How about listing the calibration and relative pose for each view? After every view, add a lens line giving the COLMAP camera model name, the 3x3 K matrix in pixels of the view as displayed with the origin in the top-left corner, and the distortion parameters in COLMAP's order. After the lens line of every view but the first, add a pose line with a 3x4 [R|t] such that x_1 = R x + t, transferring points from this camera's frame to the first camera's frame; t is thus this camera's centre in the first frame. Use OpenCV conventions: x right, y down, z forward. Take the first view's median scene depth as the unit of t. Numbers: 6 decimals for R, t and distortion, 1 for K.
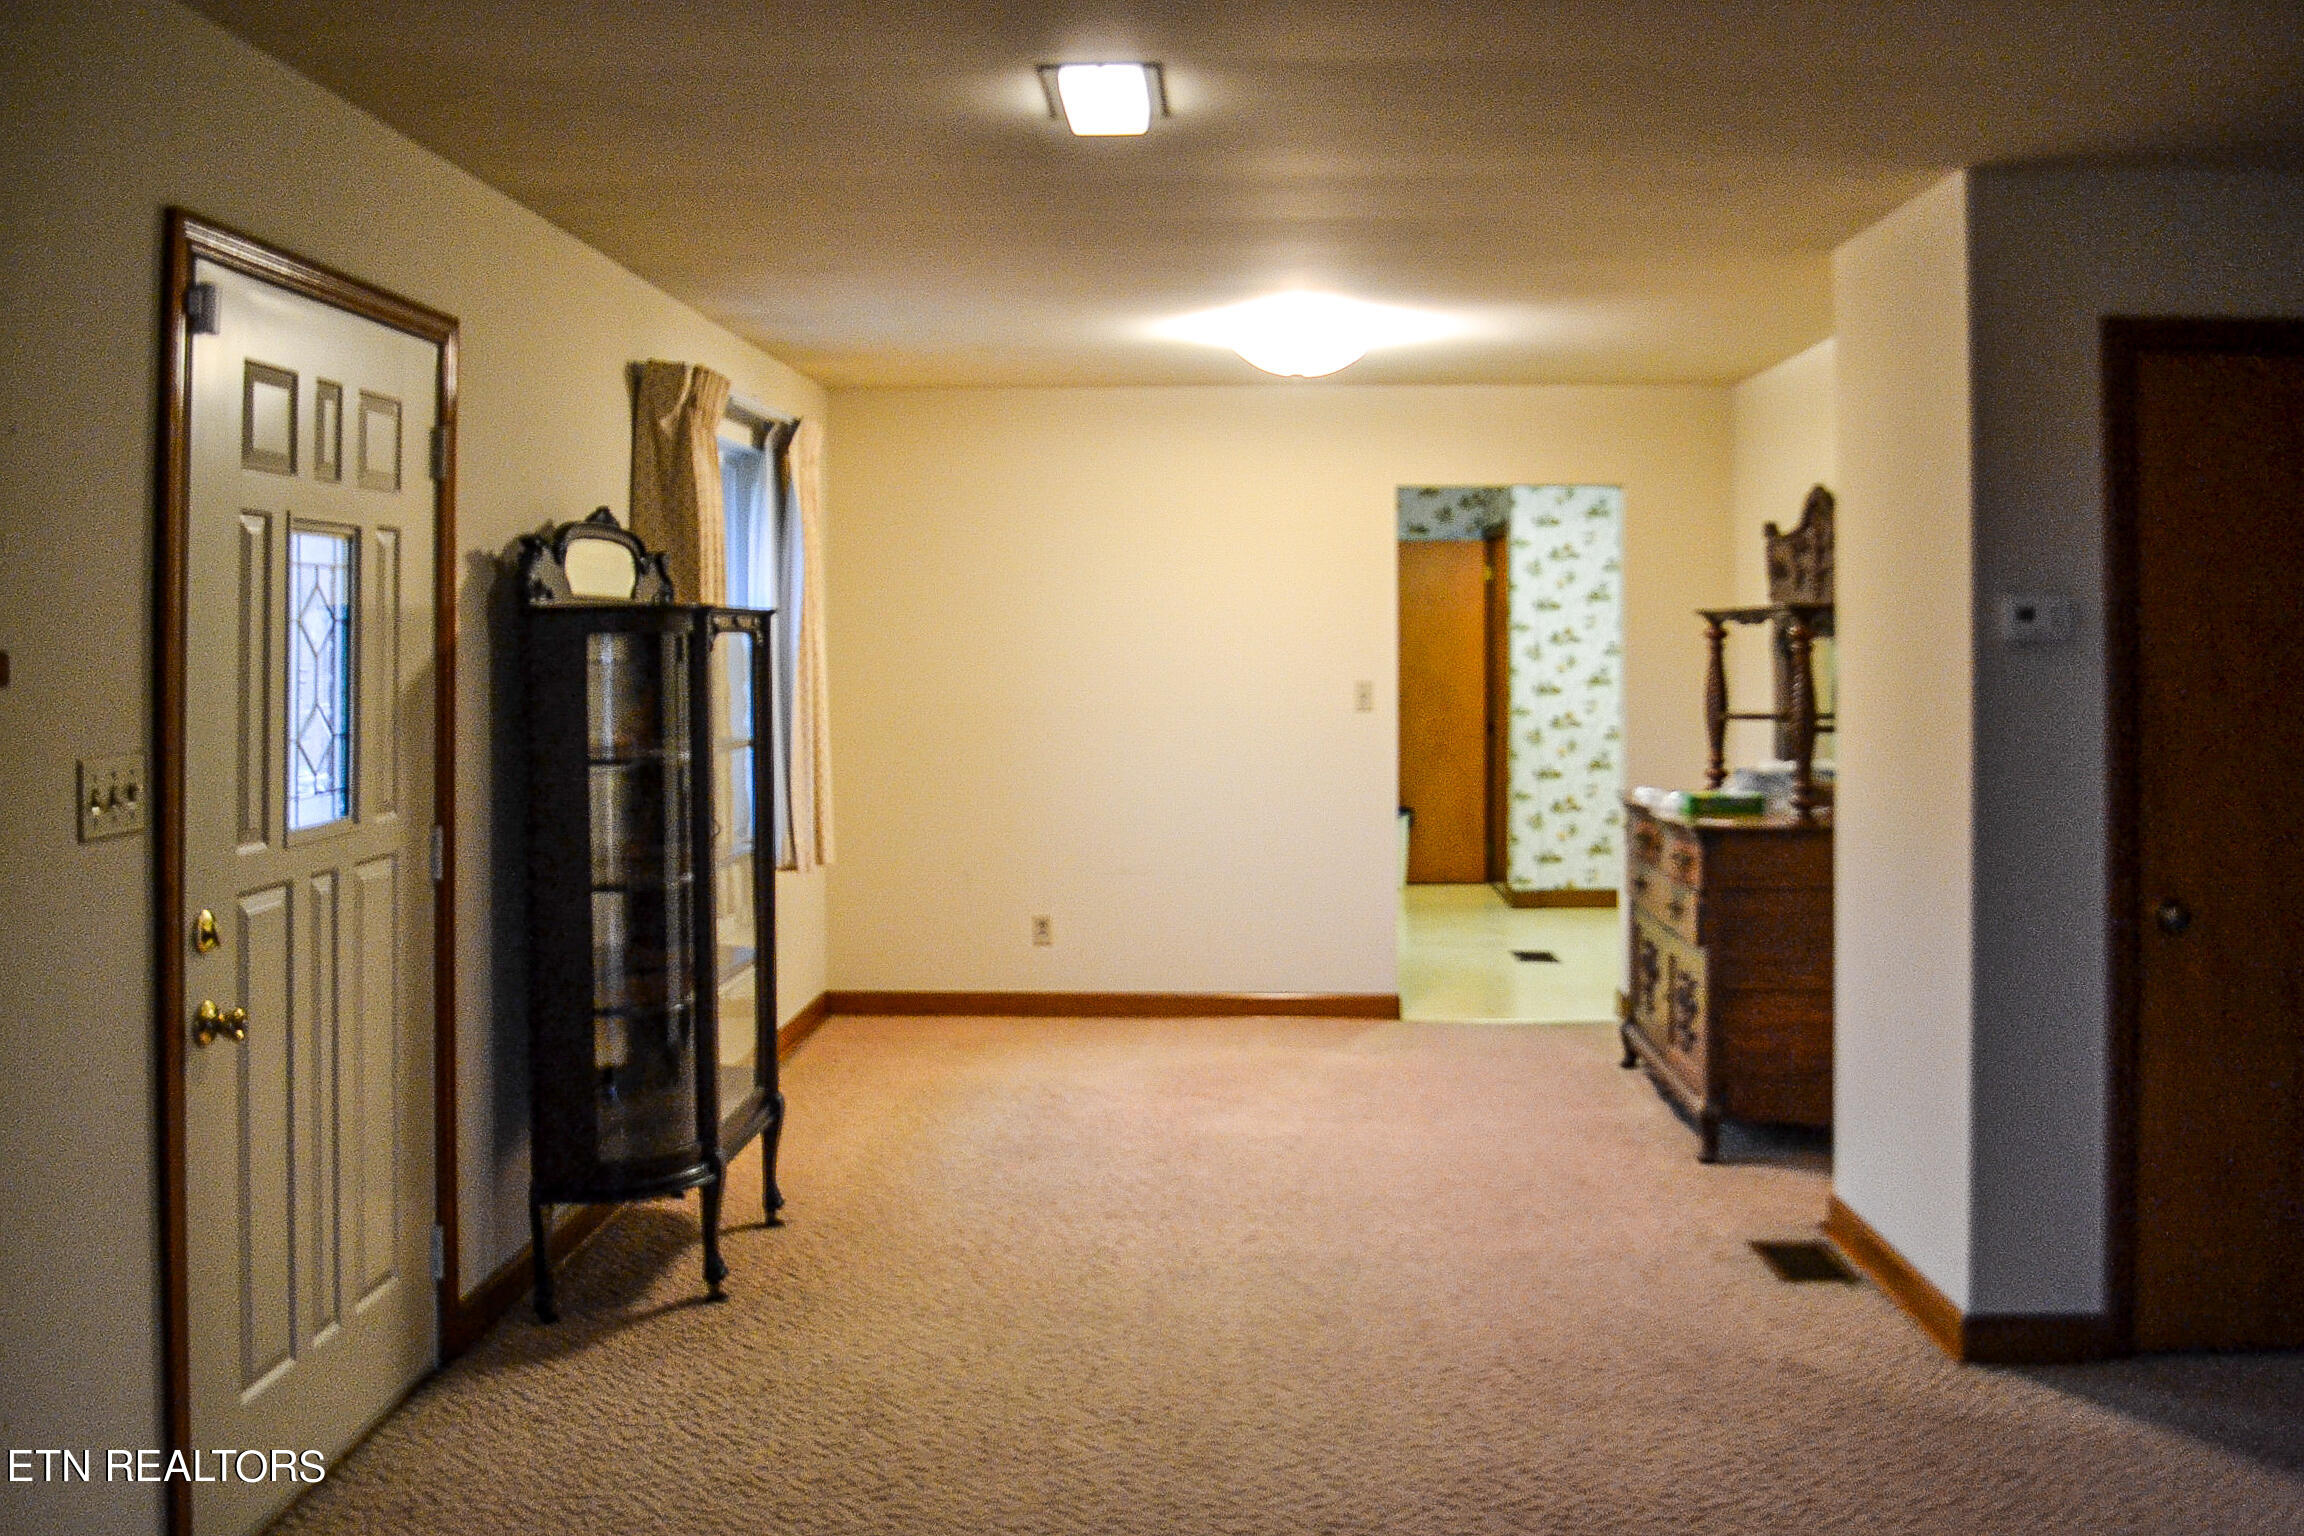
lens RADIAL K [[1932.4, 0, 1142.5], [0, 1932.4, 695.1], [0, 0, 1]] dist [-0.071228, 0.004363]
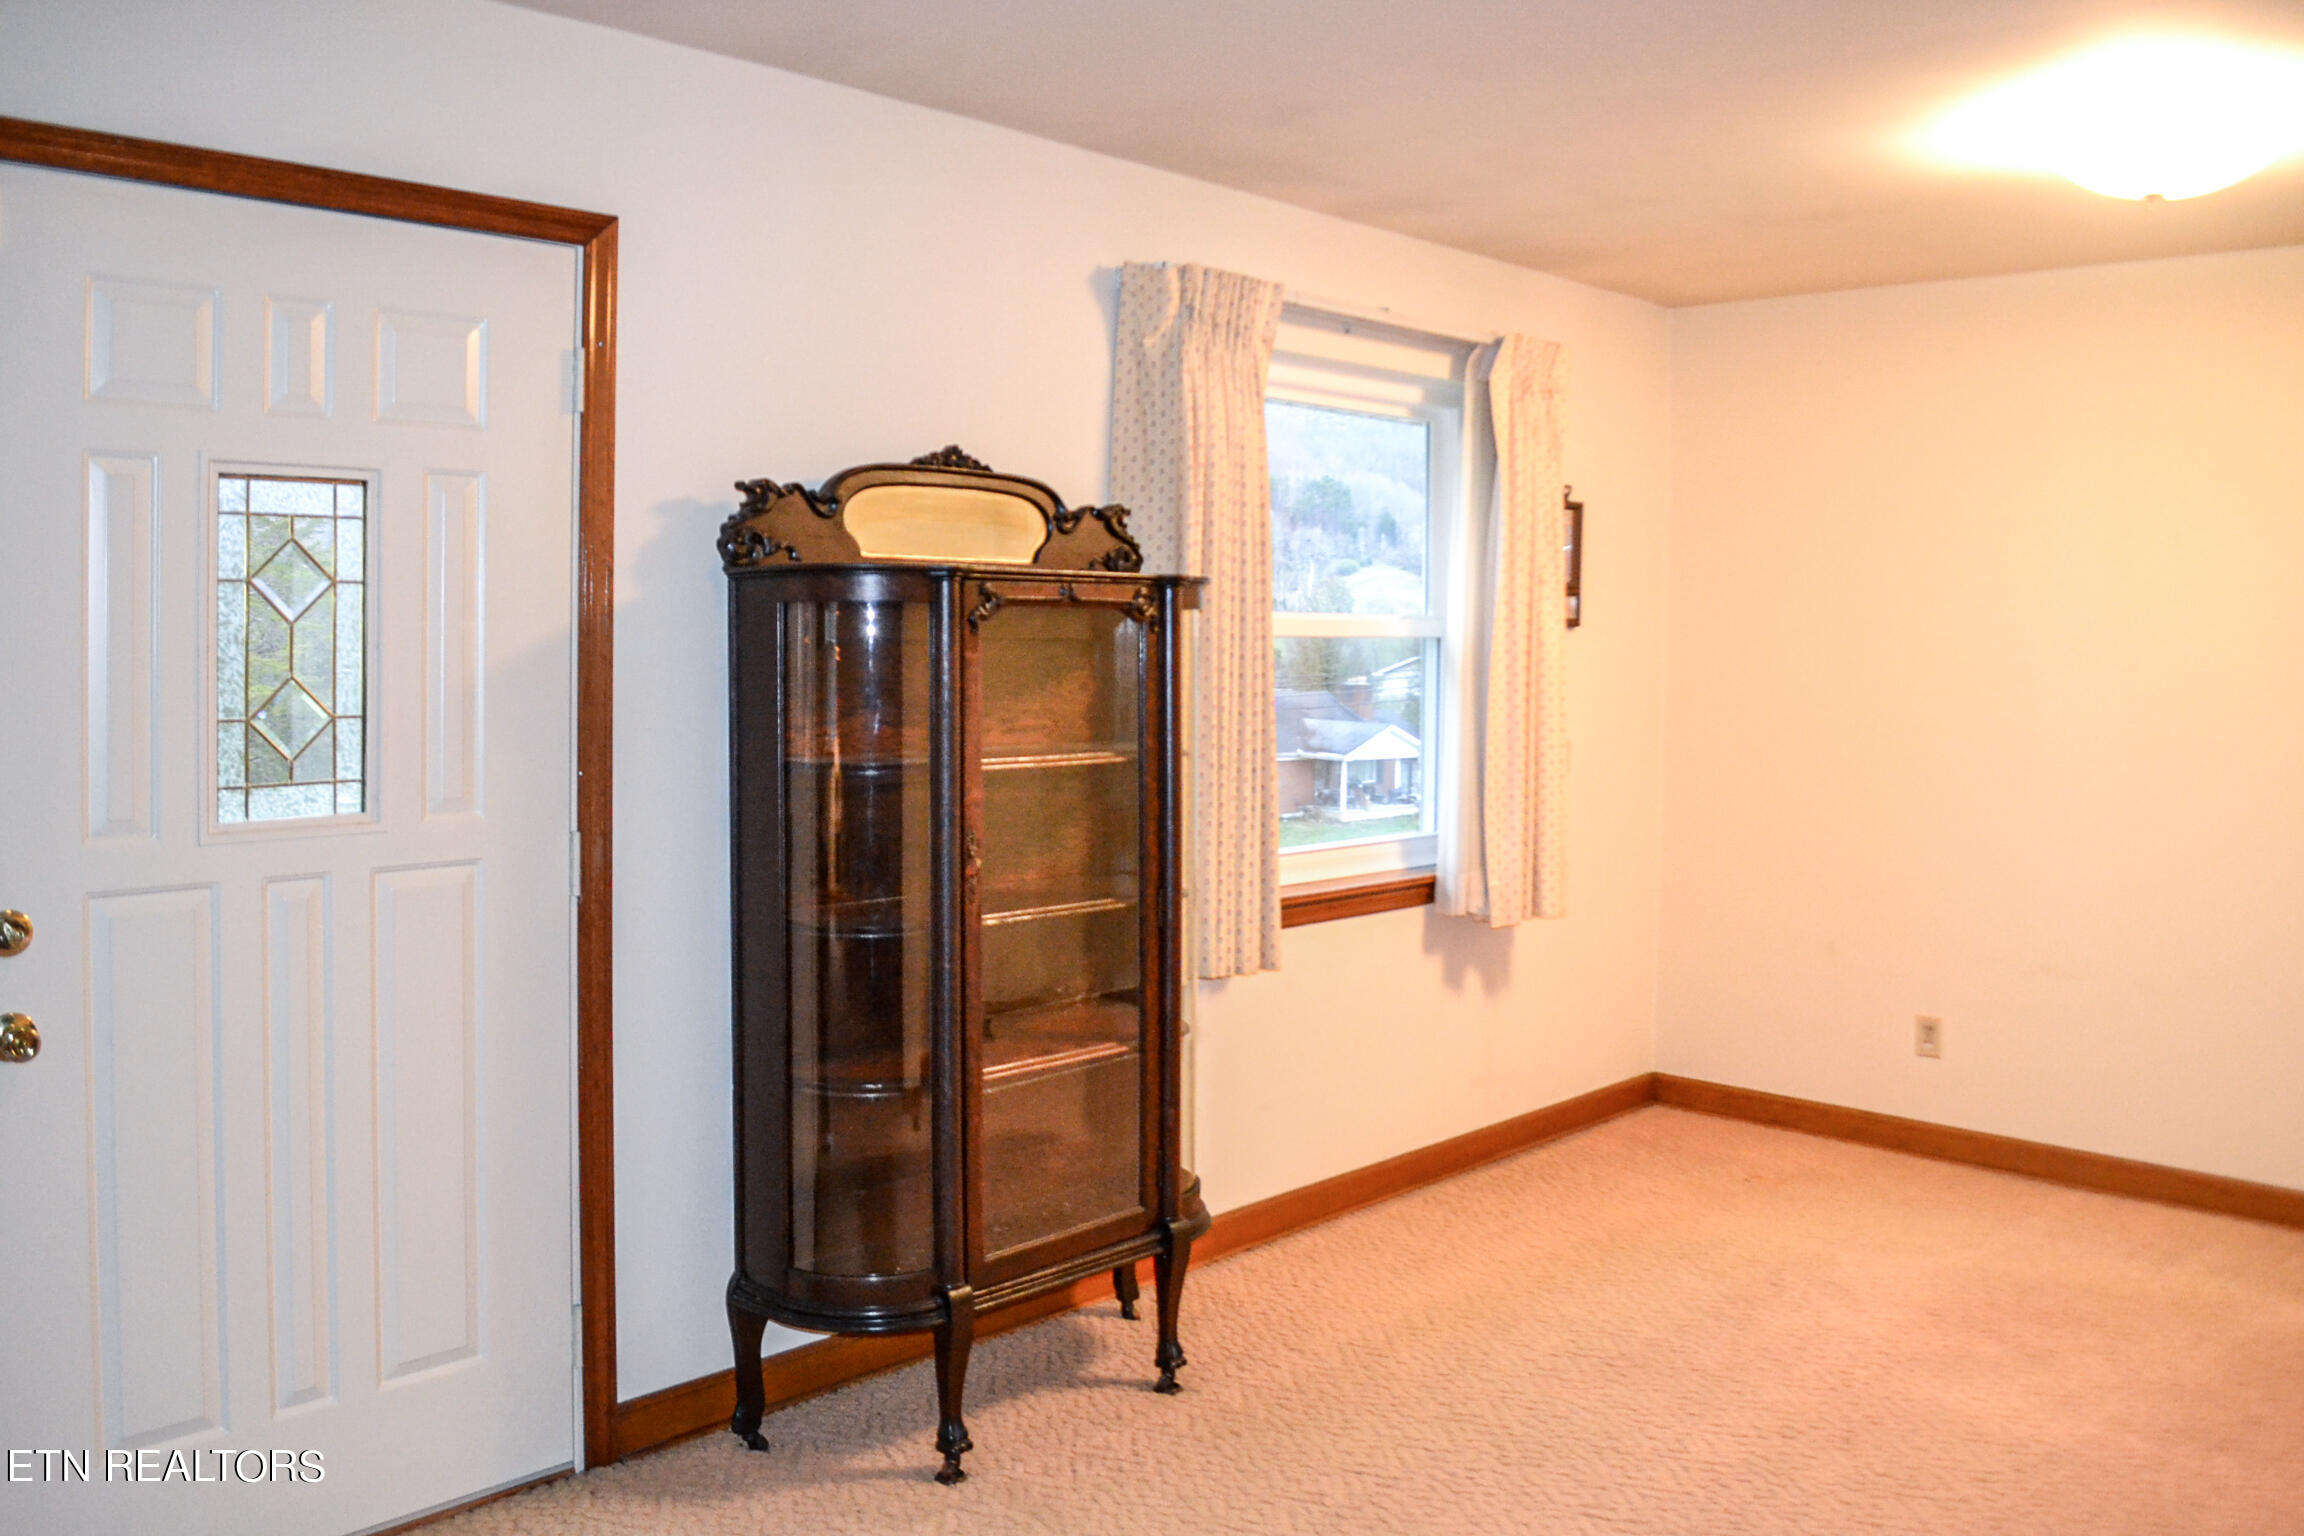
lens RADIAL K [[1932.4, 0, 1142.5], [0, 1932.4, 695.1], [0, 0, 1]] dist [-0.071228, 0.004363]
pose [[0.754411, 0.038865, -0.655251, 0.273042], [-0.035265, 0.999204, 0.018665, -0.011331], [0.655455, 0.009027, 0.755181, 0.401307]]
